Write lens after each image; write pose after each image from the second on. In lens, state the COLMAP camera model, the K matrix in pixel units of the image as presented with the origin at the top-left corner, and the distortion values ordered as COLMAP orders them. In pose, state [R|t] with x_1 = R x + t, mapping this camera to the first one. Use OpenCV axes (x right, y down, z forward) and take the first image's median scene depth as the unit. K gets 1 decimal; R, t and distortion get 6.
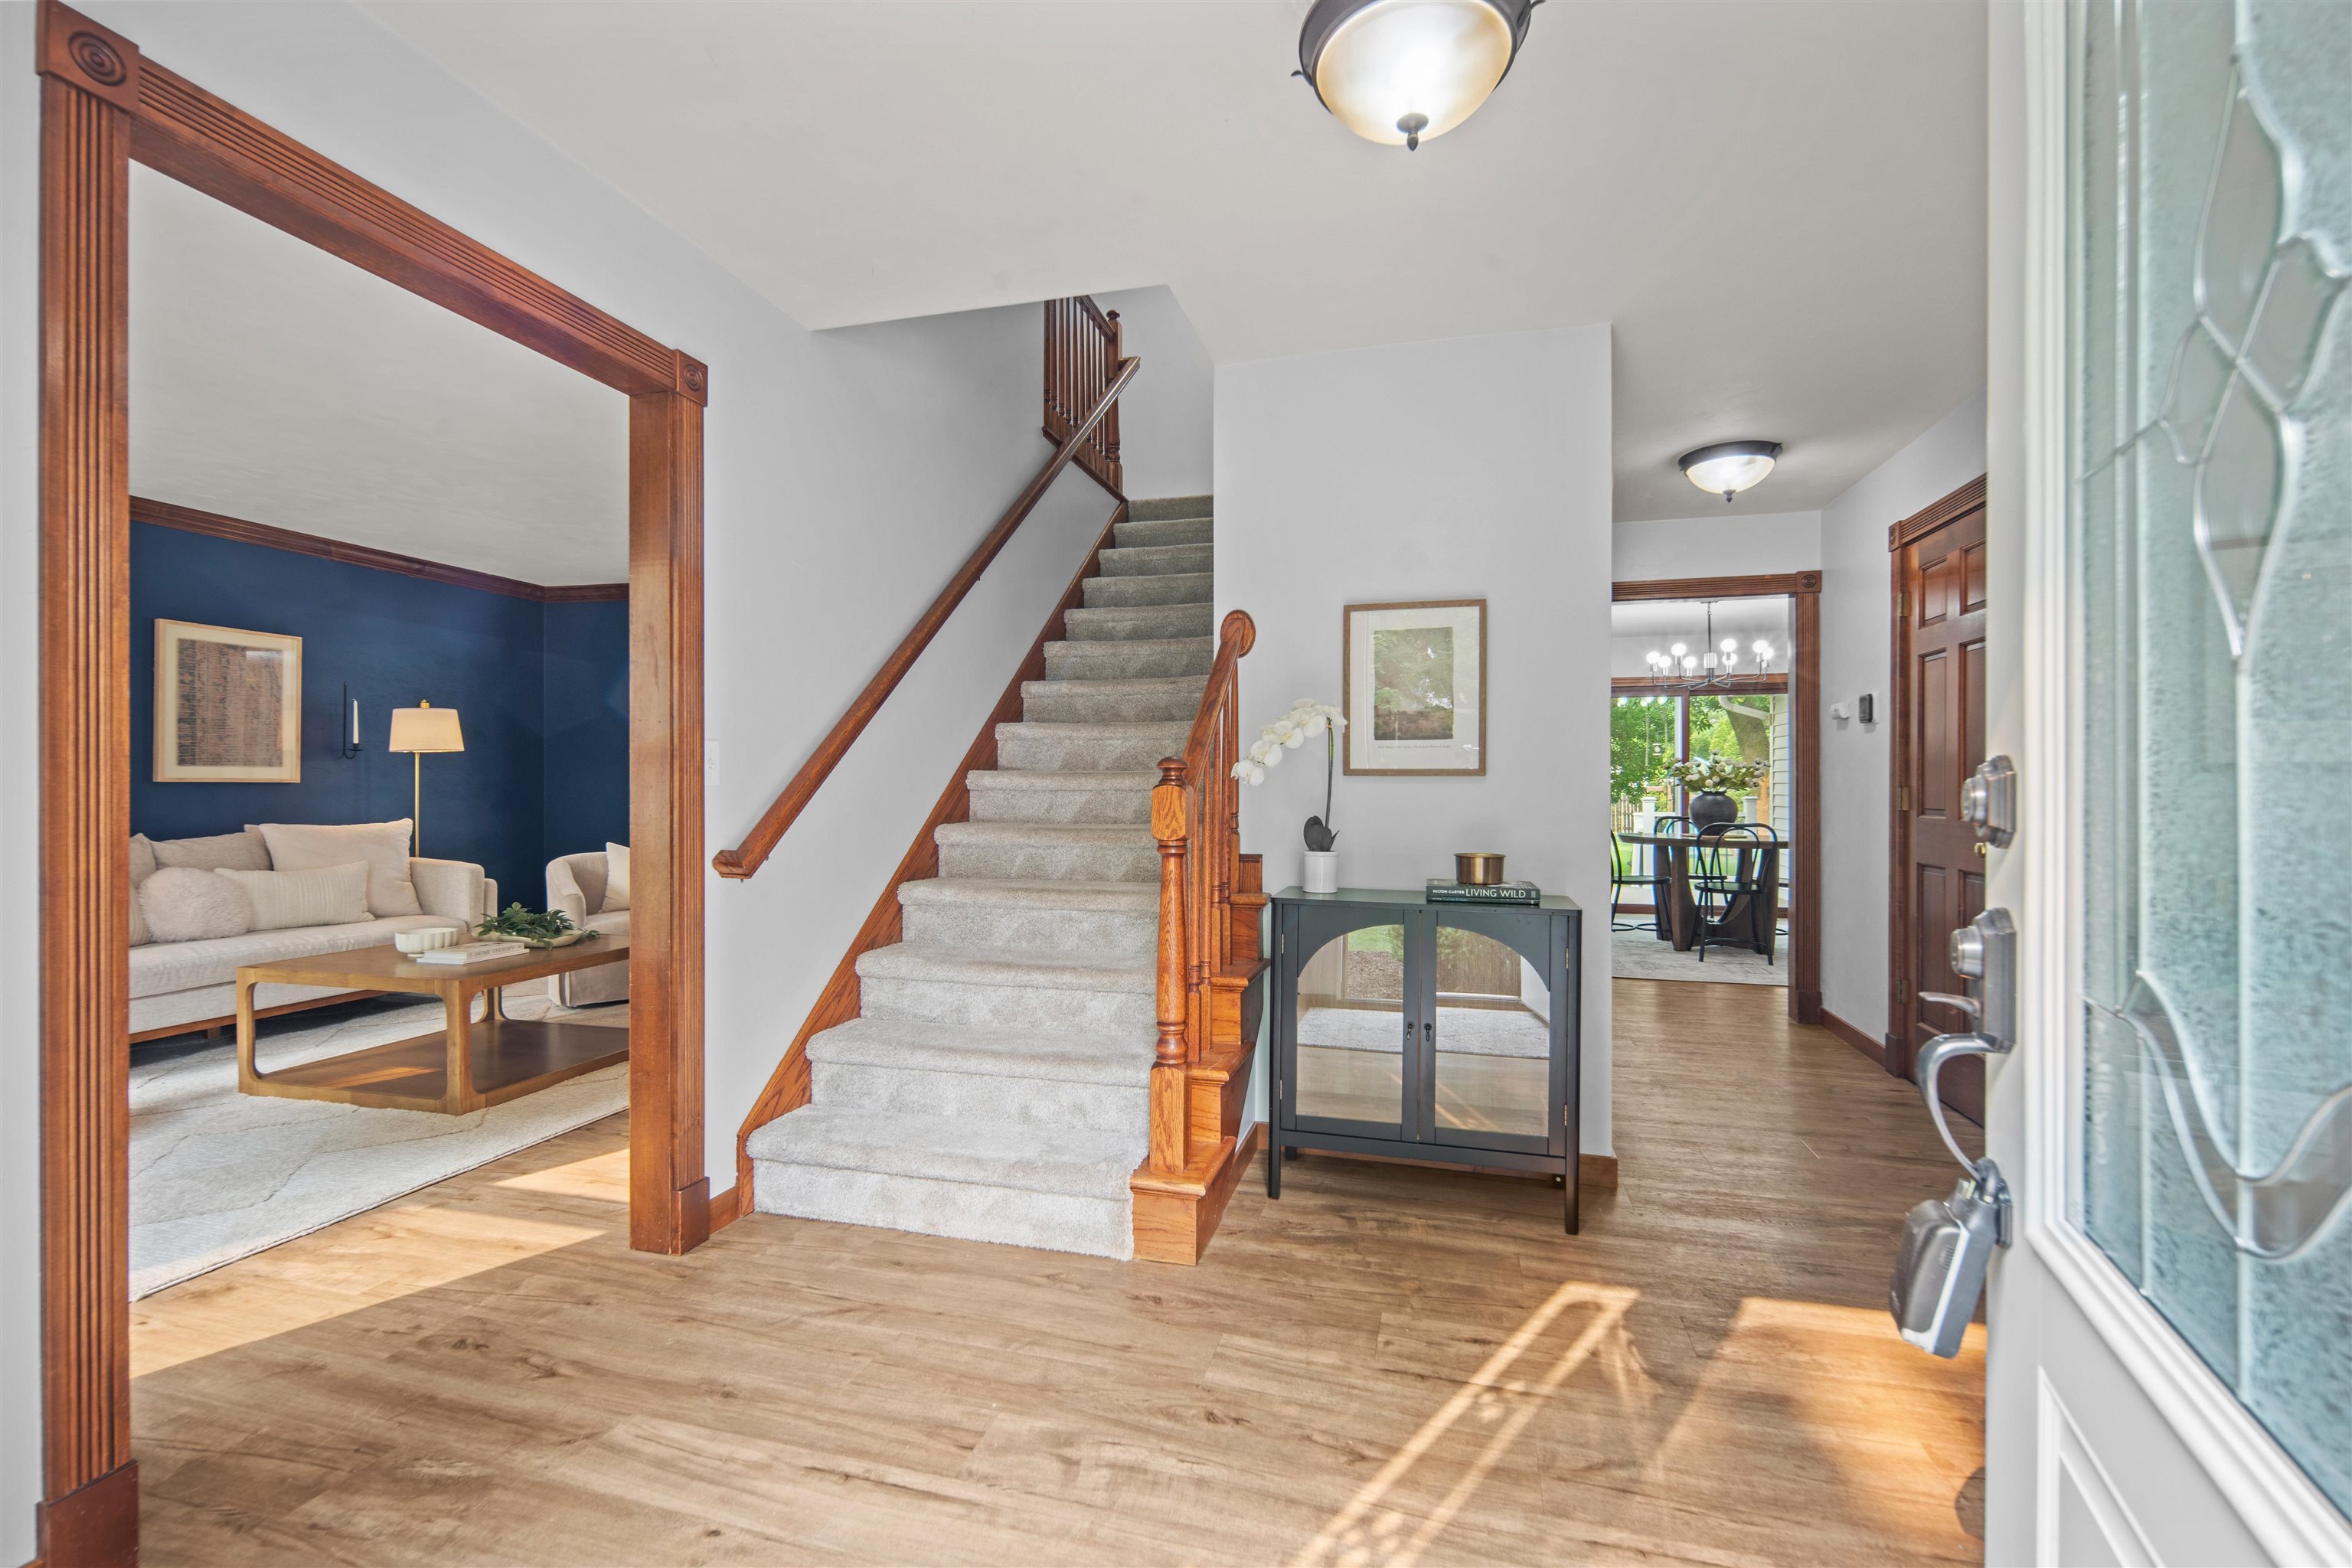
lens RADIAL K [[1024.1, 0, 1164.8], [0, 1024.1, 783.5], [0, 0, 1]] dist [0.007232, -0.002979]
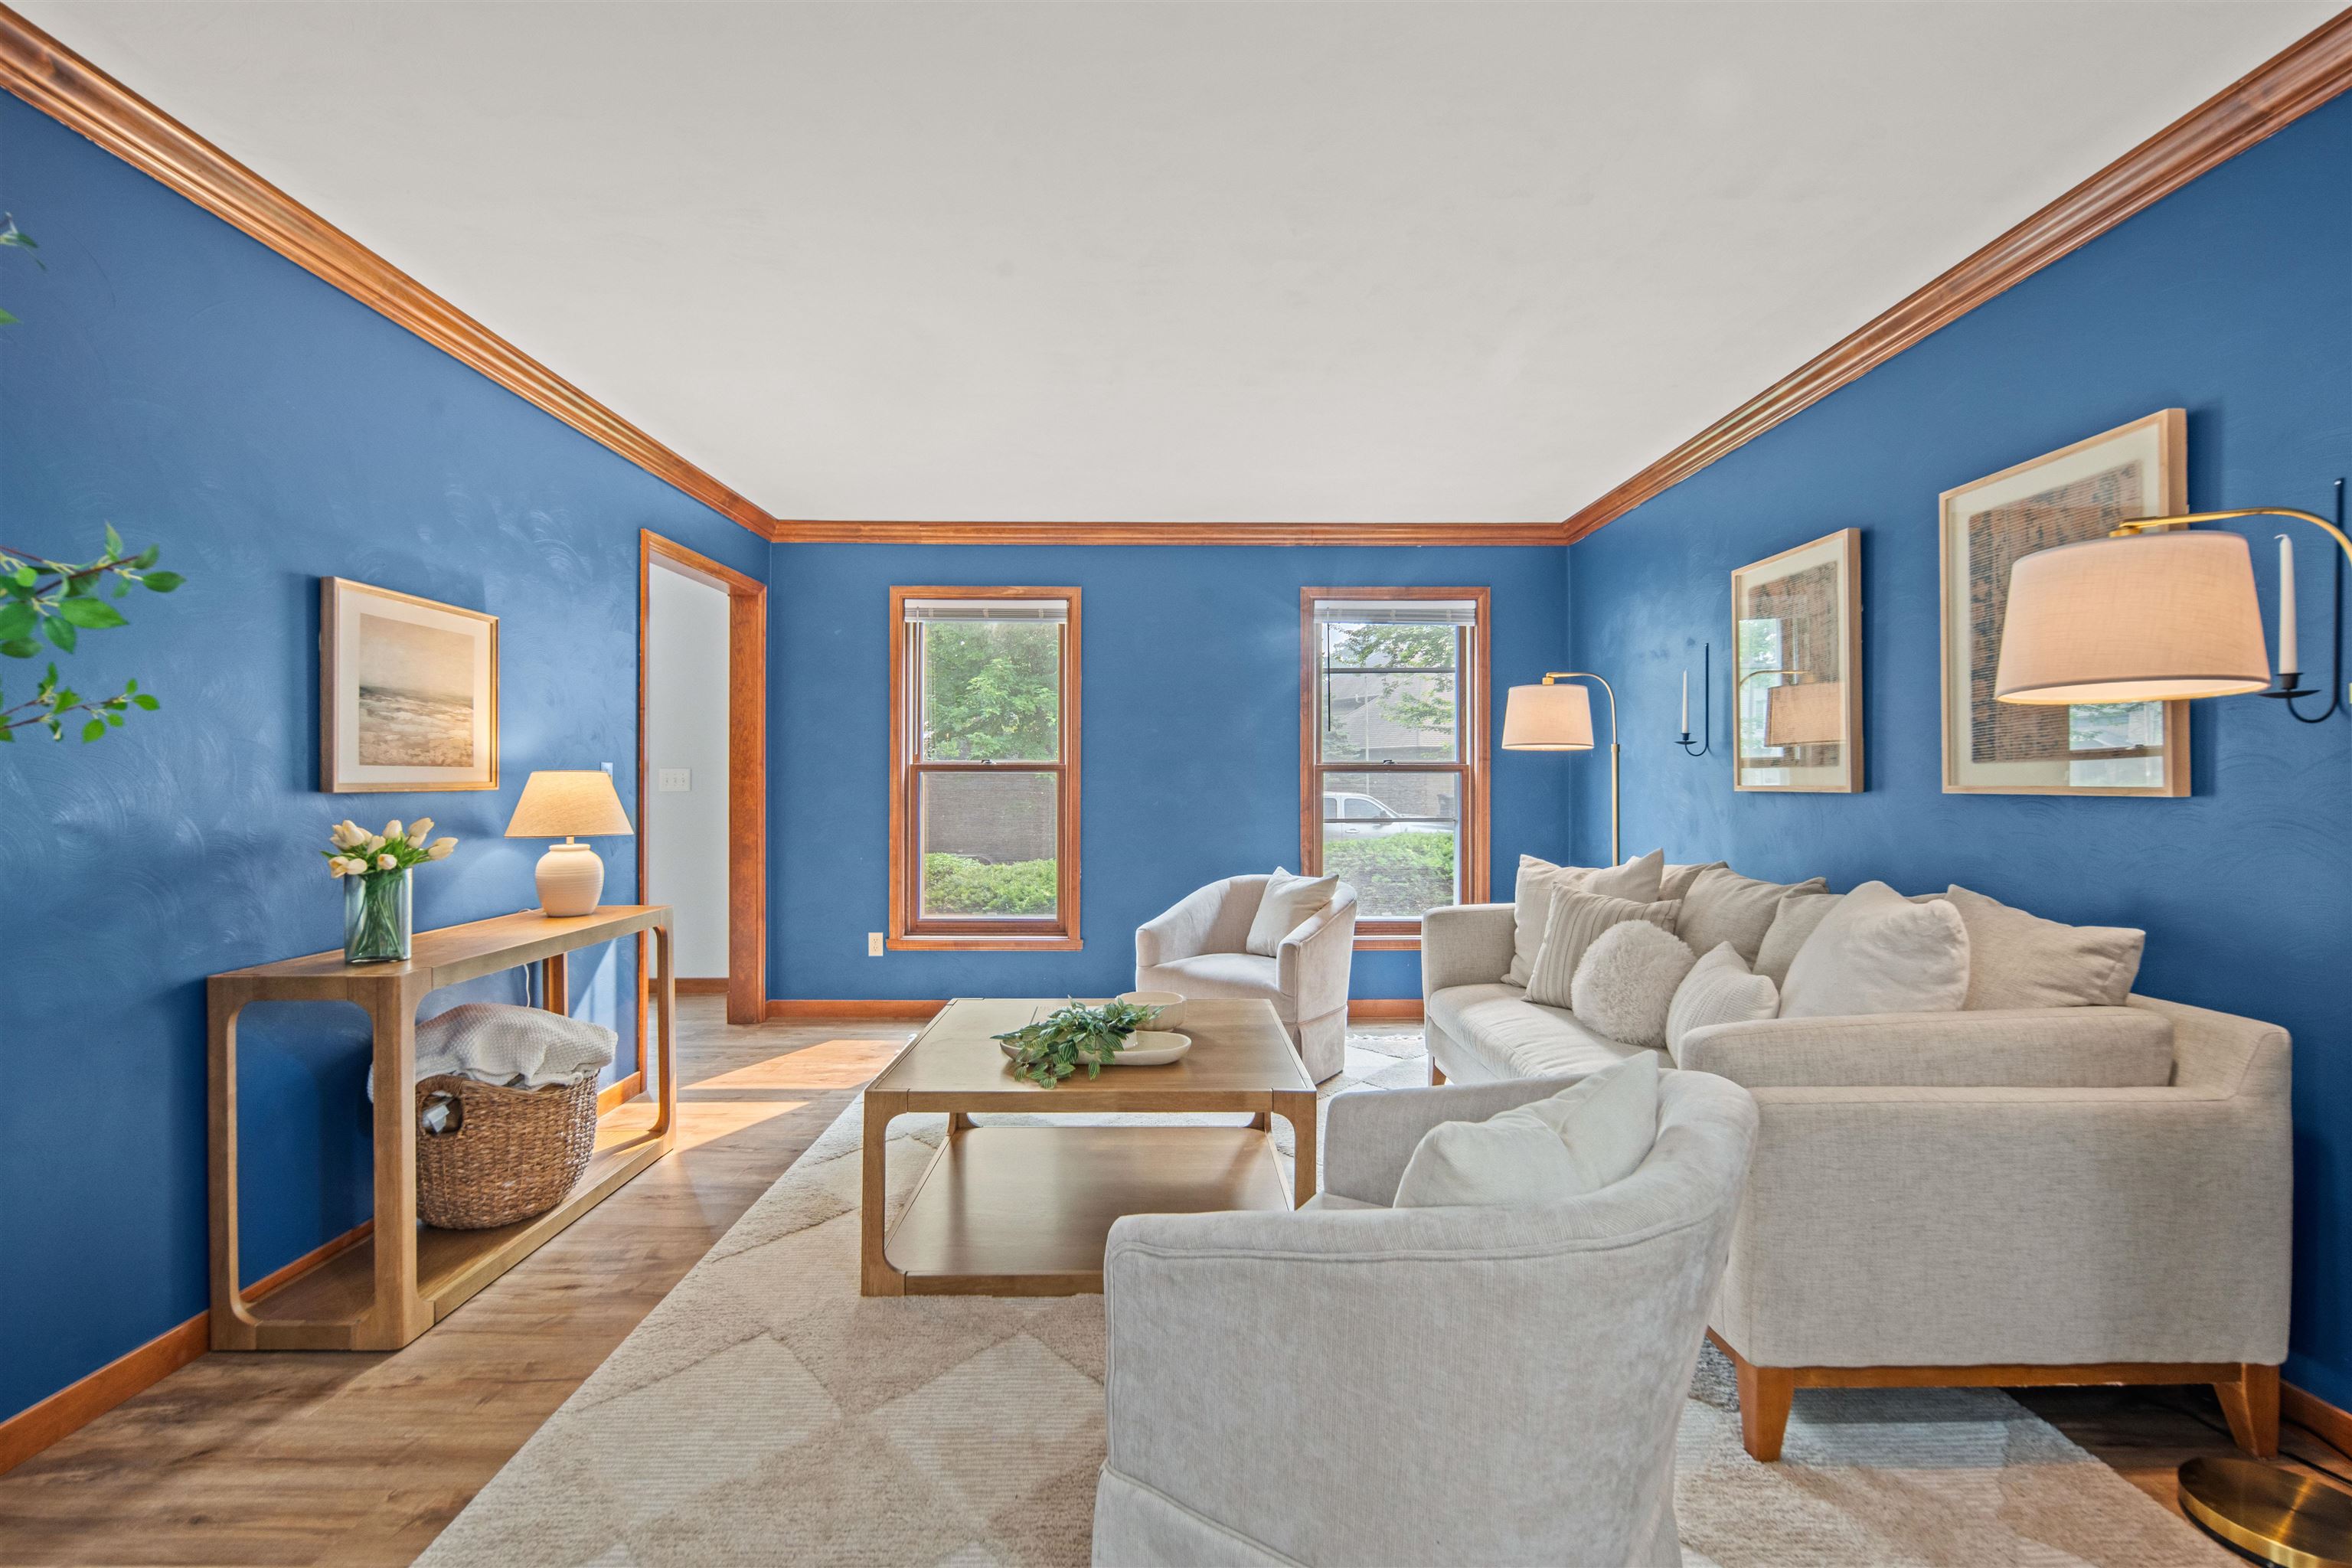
lens RADIAL K [[1024.1, 0, 1193.1], [0, 1024.1, 773.7], [0, 0, 1]] dist [0.007232, -0.002979]
pose [[-0.956473, 0.004152, -0.291793, -0.453236], [0.006013, 0.999967, -0.005481, -0.011831], [0.291760, -0.006997, -0.956466, 1.444808]]
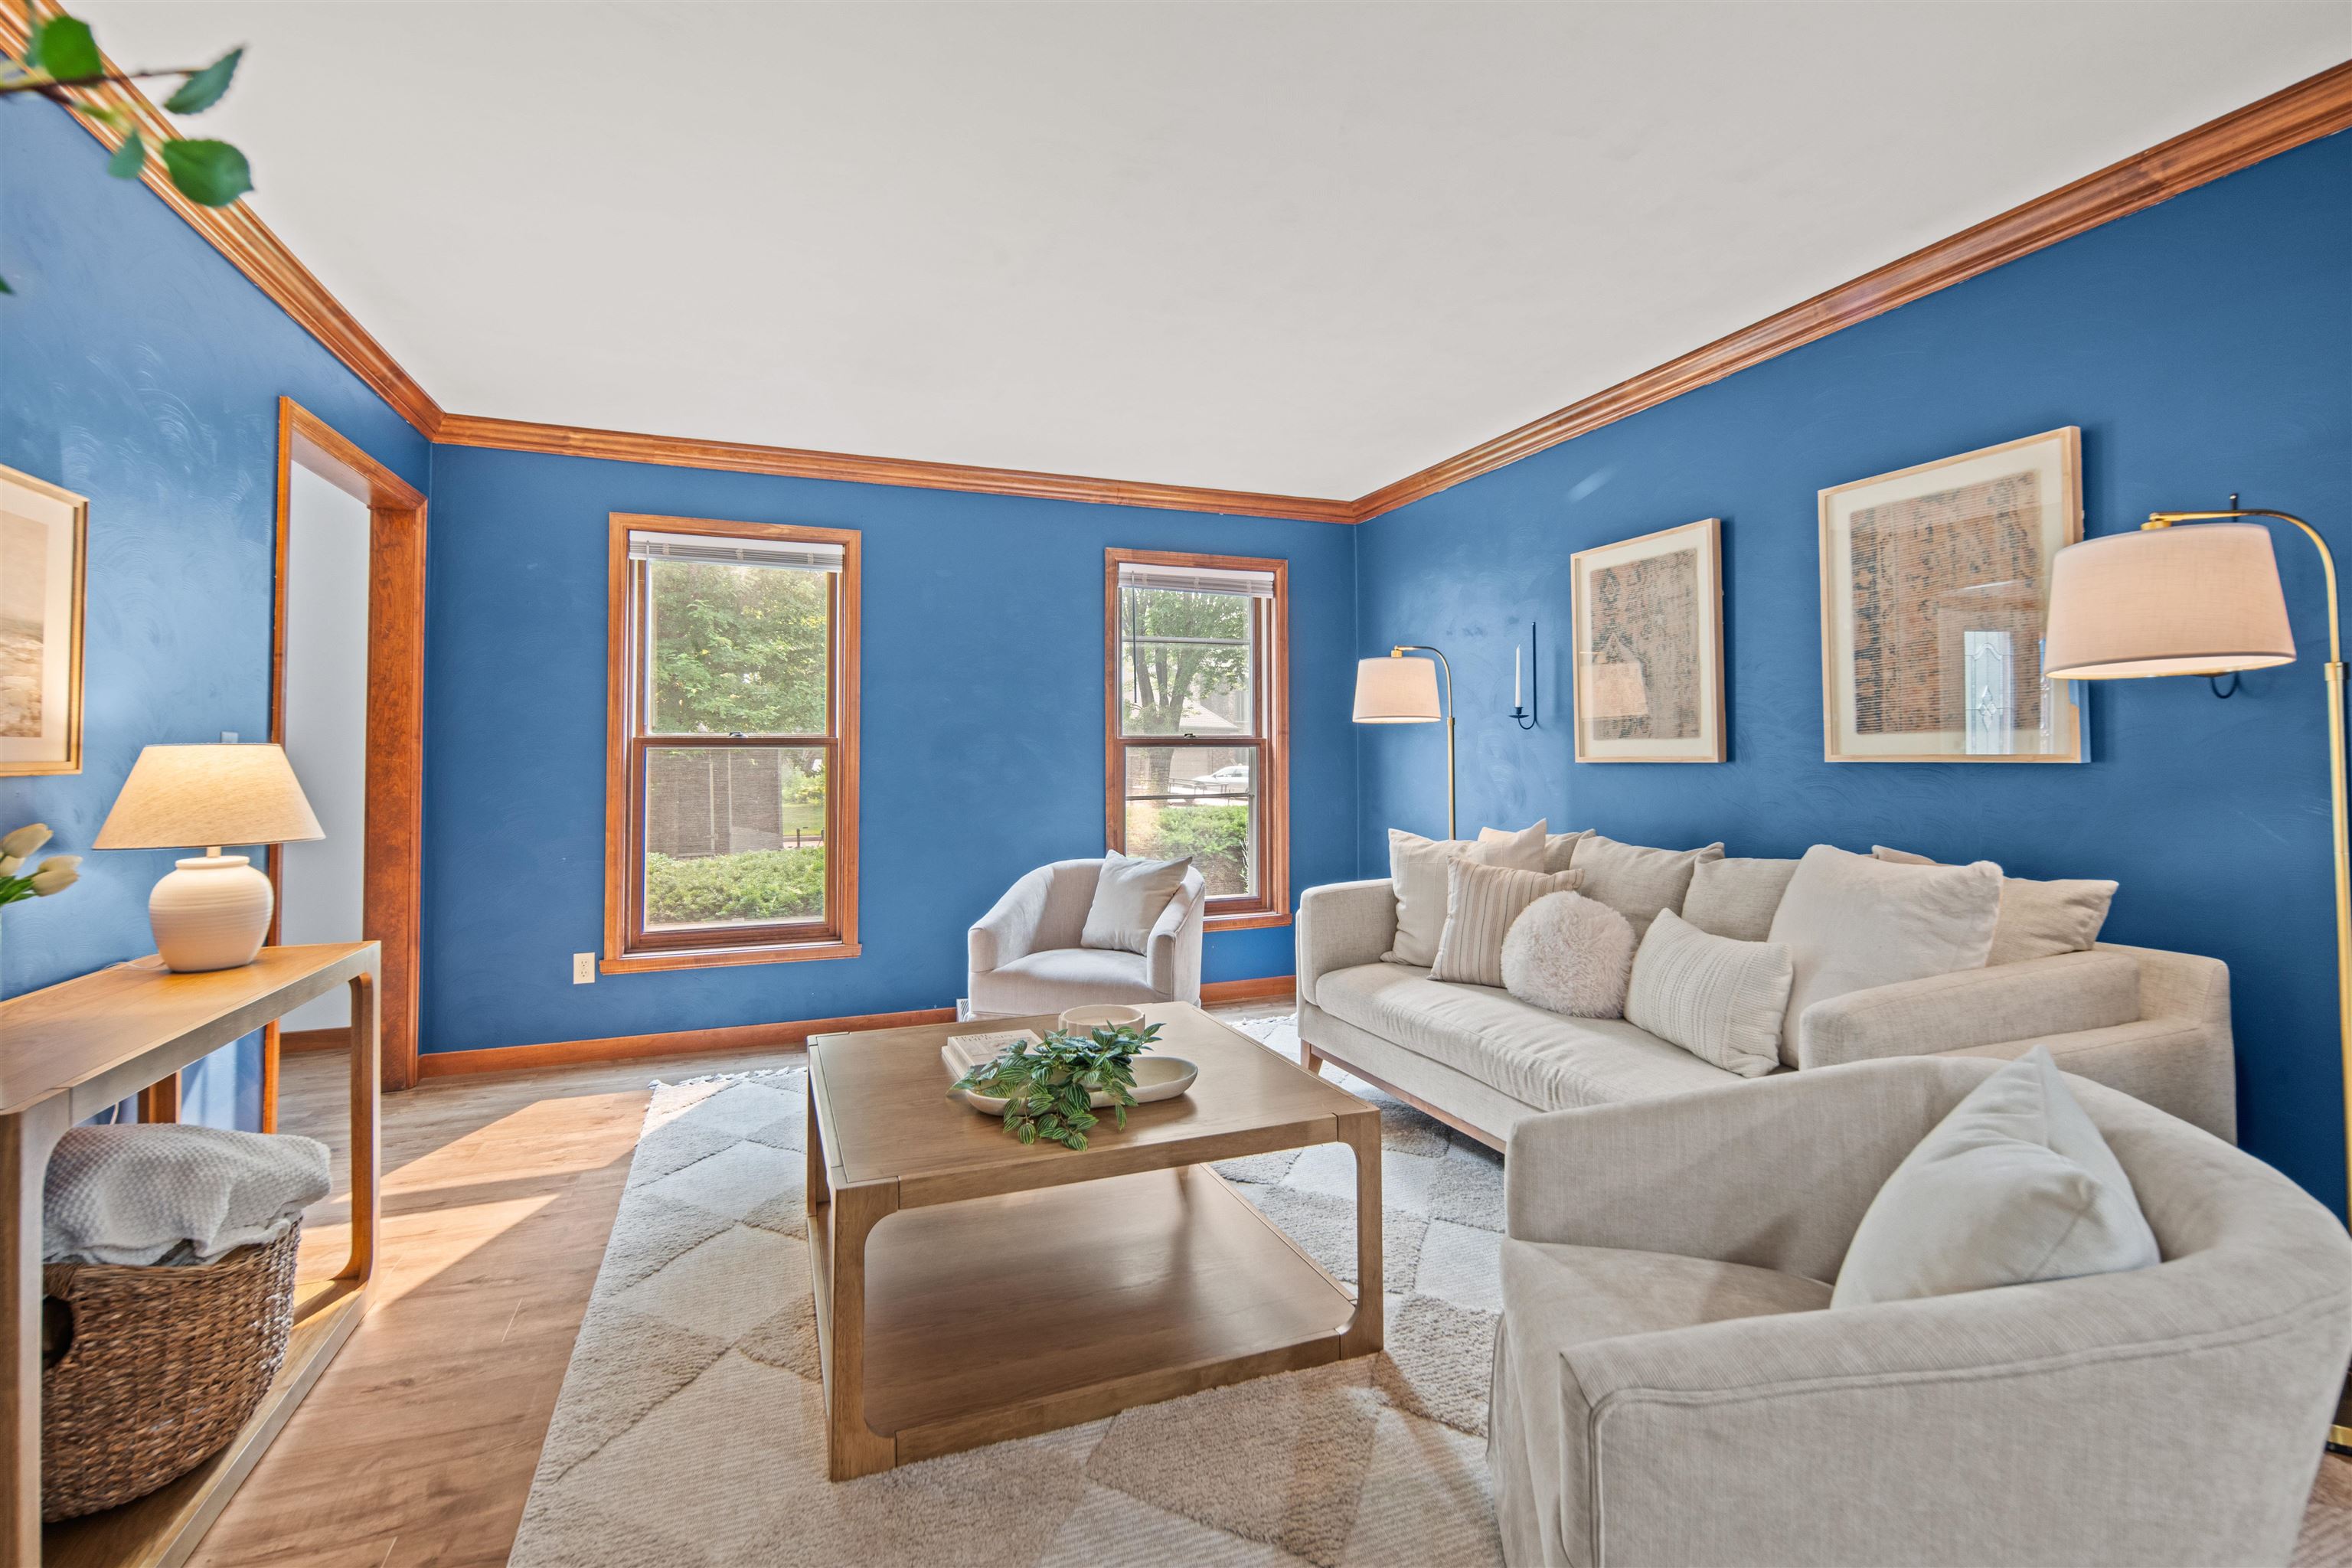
lens RADIAL K [[1024.1, 0, 1177.6], [0, 1024.1, 726.1], [0, 0, 1]] dist [0.007232, -0.002979]
pose [[-0.797718, -0.007045, -0.602989, -0.327384], [0.010890, 0.999600, -0.026085, -0.011492], [0.602932, -0.027375, -0.797323, 1.285332]]
